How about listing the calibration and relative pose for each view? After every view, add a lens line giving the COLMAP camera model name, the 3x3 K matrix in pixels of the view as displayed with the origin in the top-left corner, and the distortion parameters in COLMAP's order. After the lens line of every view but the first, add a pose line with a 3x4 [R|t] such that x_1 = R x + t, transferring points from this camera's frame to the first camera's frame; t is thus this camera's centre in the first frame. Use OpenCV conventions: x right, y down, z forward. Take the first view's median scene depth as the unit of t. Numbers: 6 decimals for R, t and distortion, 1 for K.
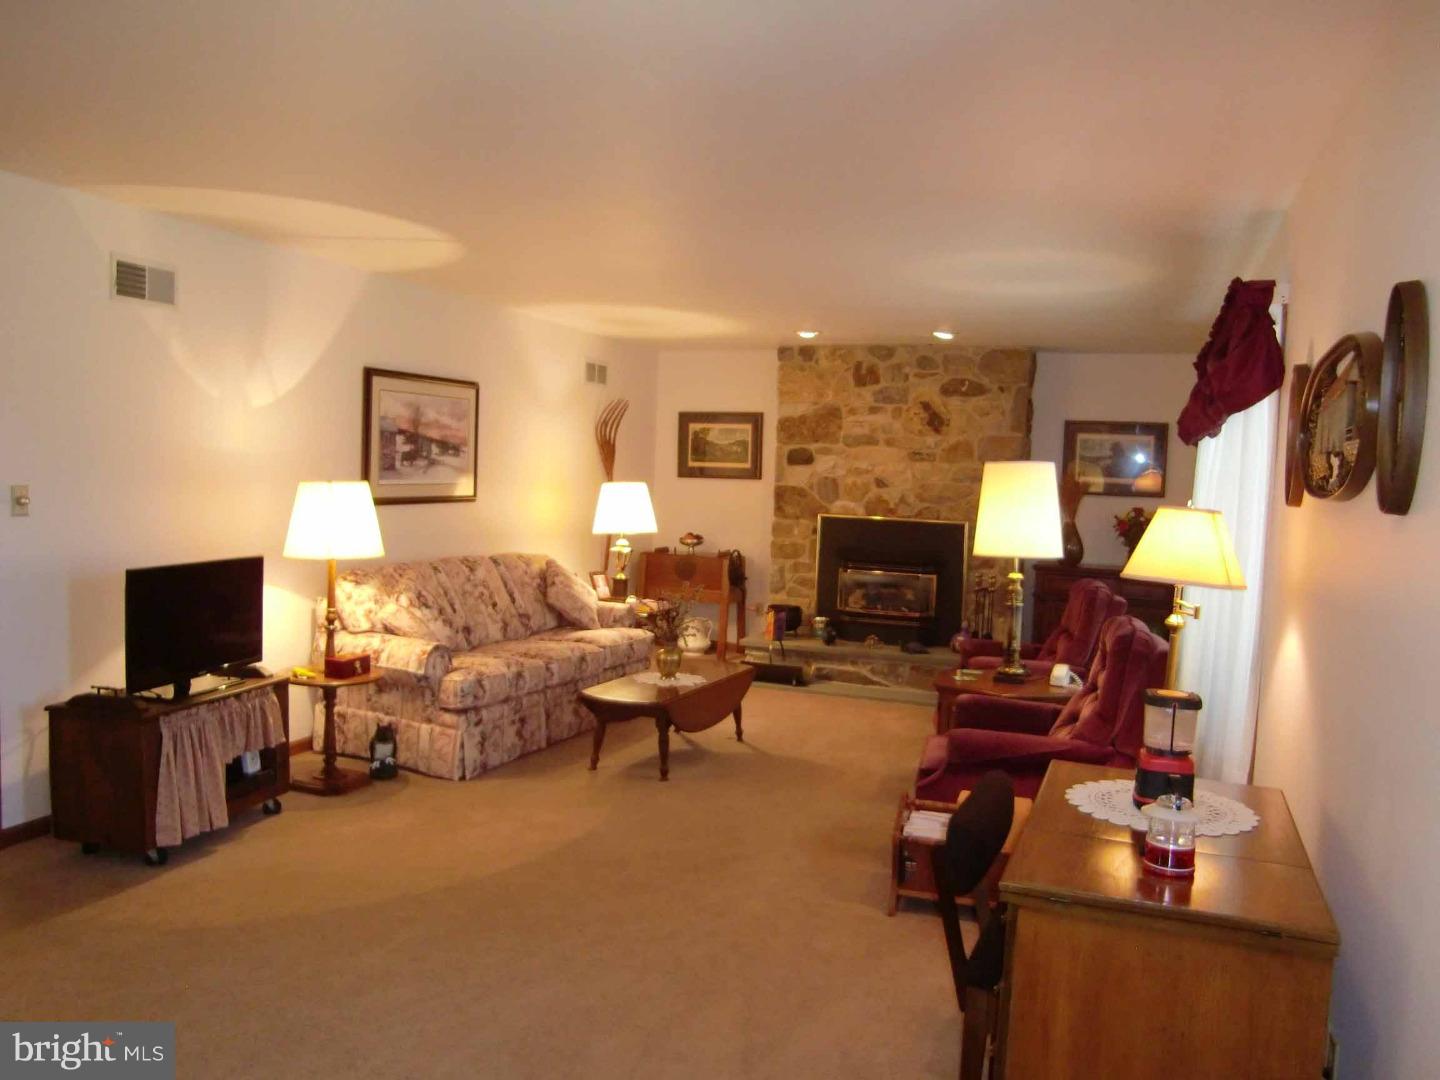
lens RADIAL K [[1148.0, 0, 720.0], [0, 1148.0, 540.0], [0, 0, 1]] dist [-0.091321, 0.103280]
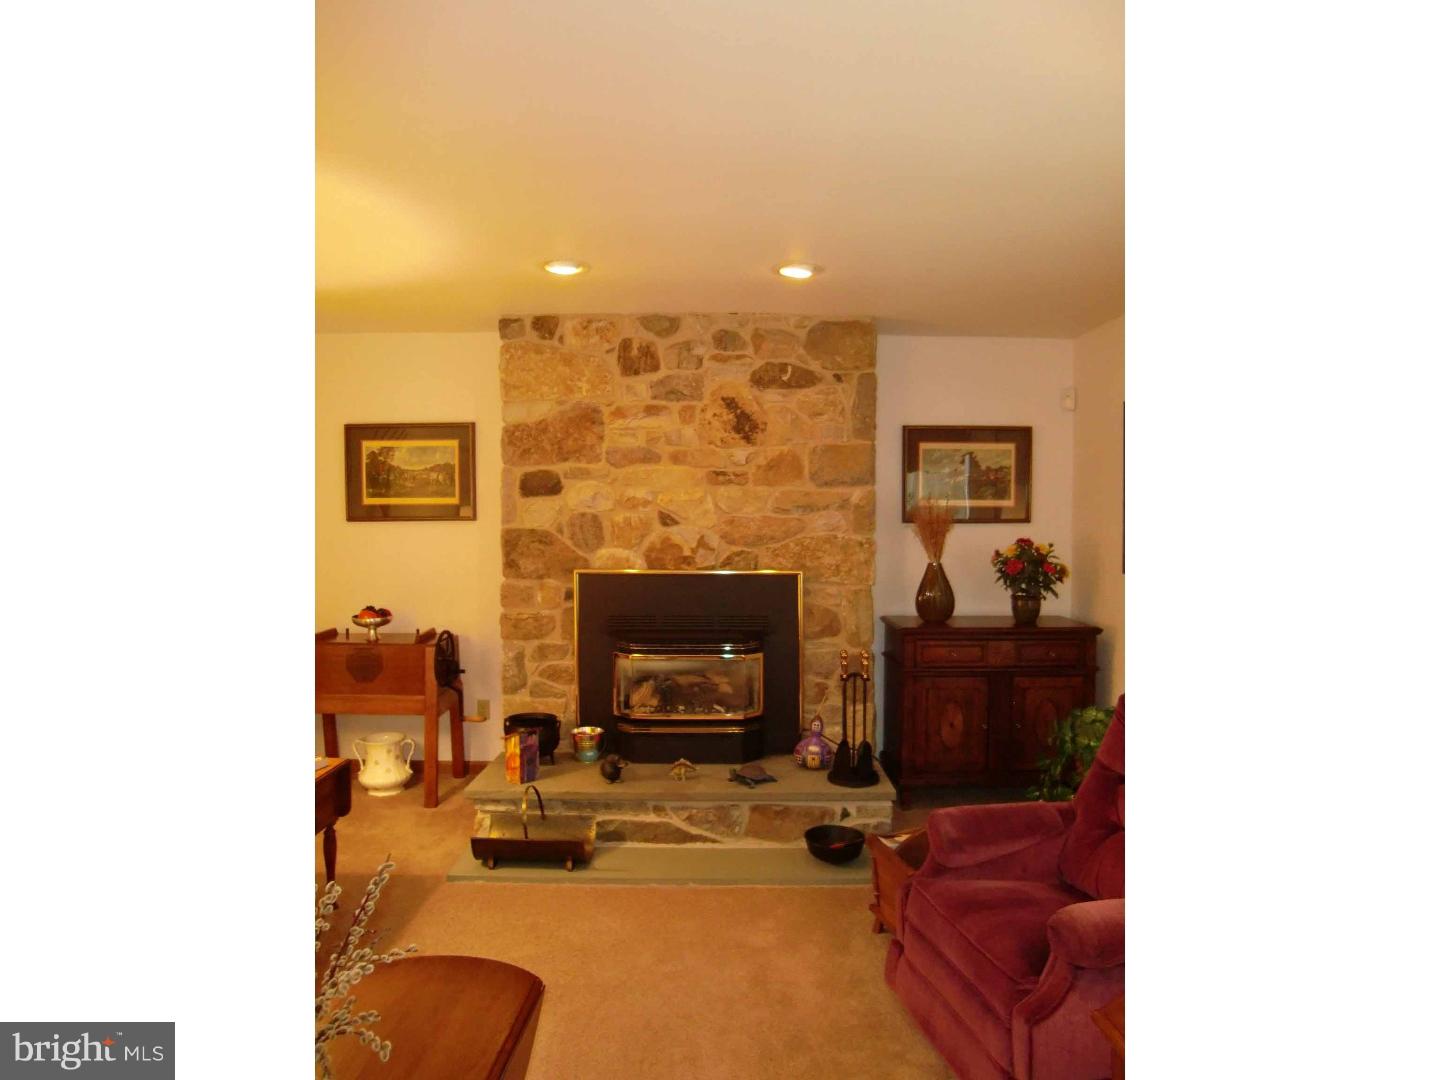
lens RADIAL K [[864.6, 0, 725.3], [0, 864.6, 532.0], [0, 0, 1]] dist [-0.089556, 0.032129]
pose [[0.934583, -0.043855, 0.353033, -0.006661], [0.054143, 0.998346, -0.019313, -0.030589], [-0.351602, 0.037164, 0.935412, 0.516081]]
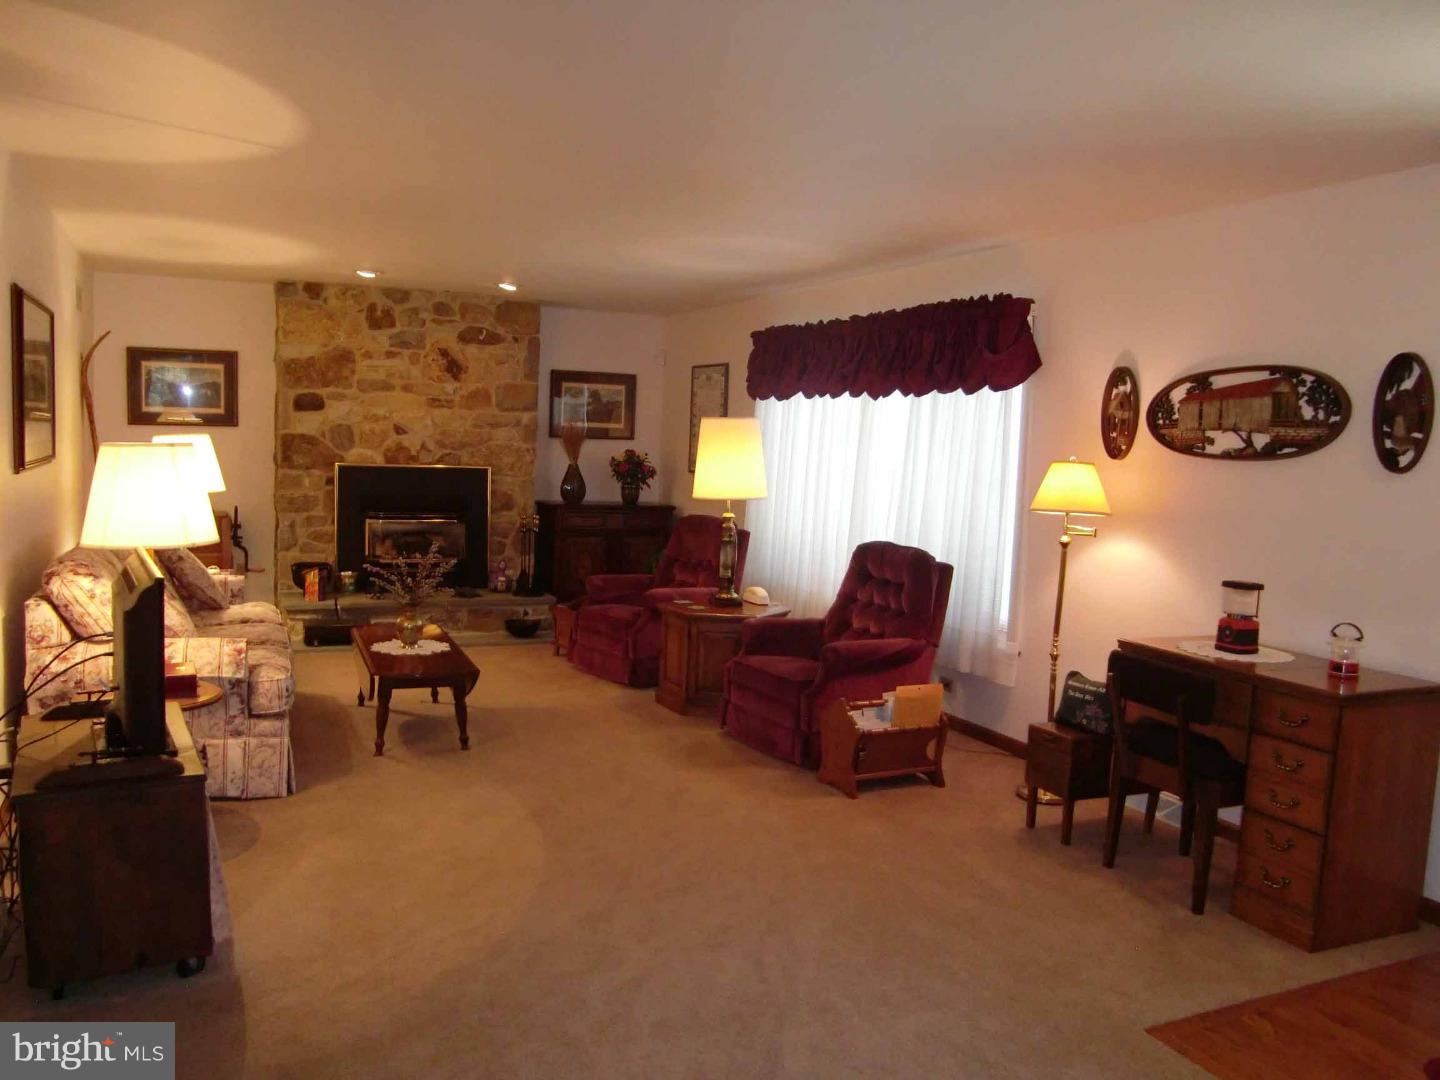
lens RADIAL K [[1148.0, 0, 720.0], [0, 1148.0, 540.0], [0, 0, 1]] dist [-0.091321, 0.103280]
pose [[0.704888, -0.075552, 0.705283, -0.361653], [0.033337, 0.996741, 0.073455, -0.018177], [-0.708535, -0.028266, 0.705110, 0.115245]]
